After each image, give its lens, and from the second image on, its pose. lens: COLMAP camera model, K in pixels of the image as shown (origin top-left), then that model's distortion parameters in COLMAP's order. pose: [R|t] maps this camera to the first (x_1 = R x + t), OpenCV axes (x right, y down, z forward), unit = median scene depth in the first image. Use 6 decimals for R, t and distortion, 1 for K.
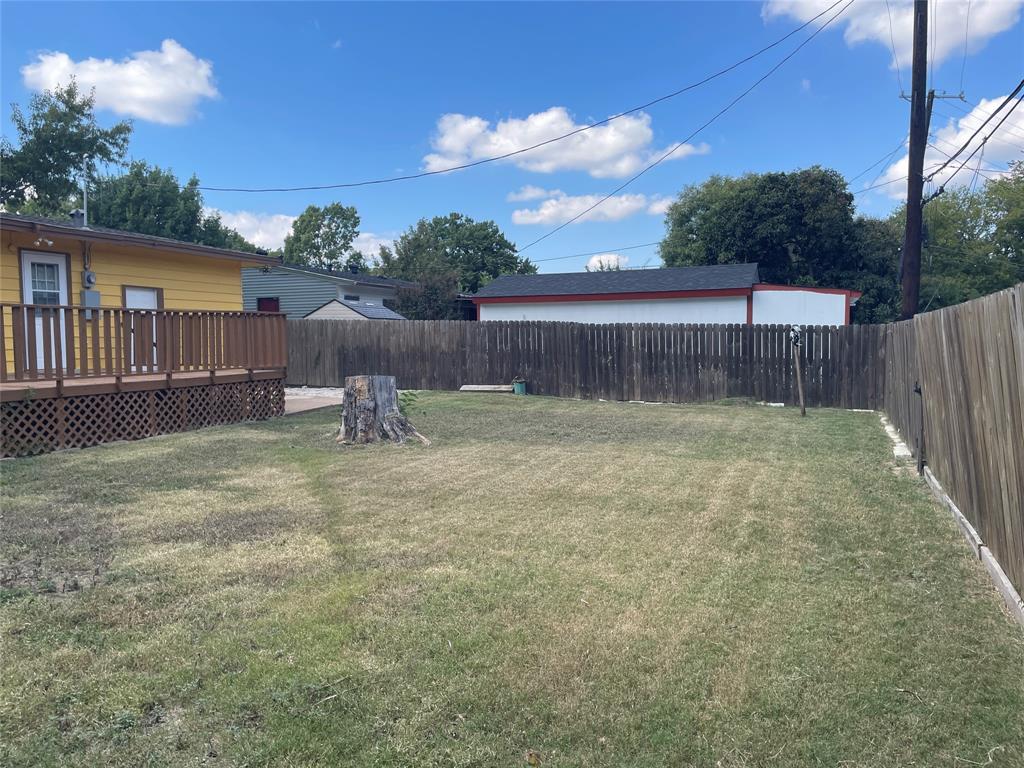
lens RADIAL K [[784.4, 0, 512.0], [0, 784.4, 384.0], [0, 0, 1]] dist [0.101300, -0.136558]
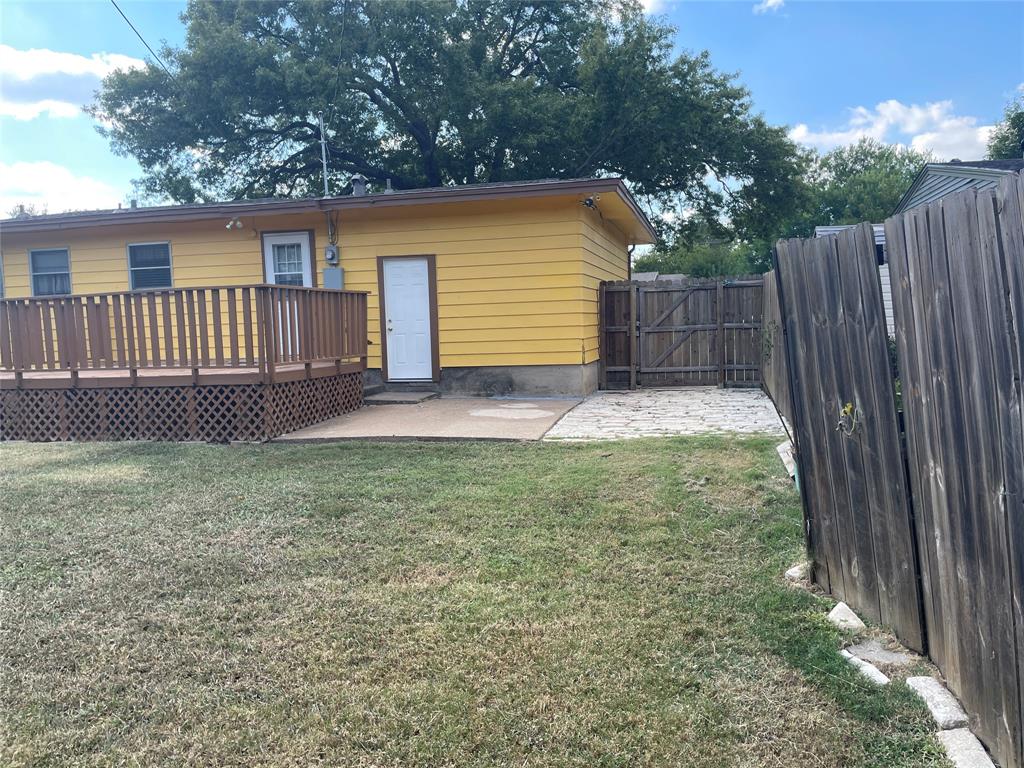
lens RADIAL K [[784.4, 0, 512.0], [0, 784.4, 384.0], [0, 0, 1]] dist [0.101300, -0.136558]
pose [[0.125920, 0.085230, -0.988372, 0.448878], [-0.027901, 0.996213, 0.082351, -0.077986], [0.991648, 0.017207, 0.127821, 1.283437]]
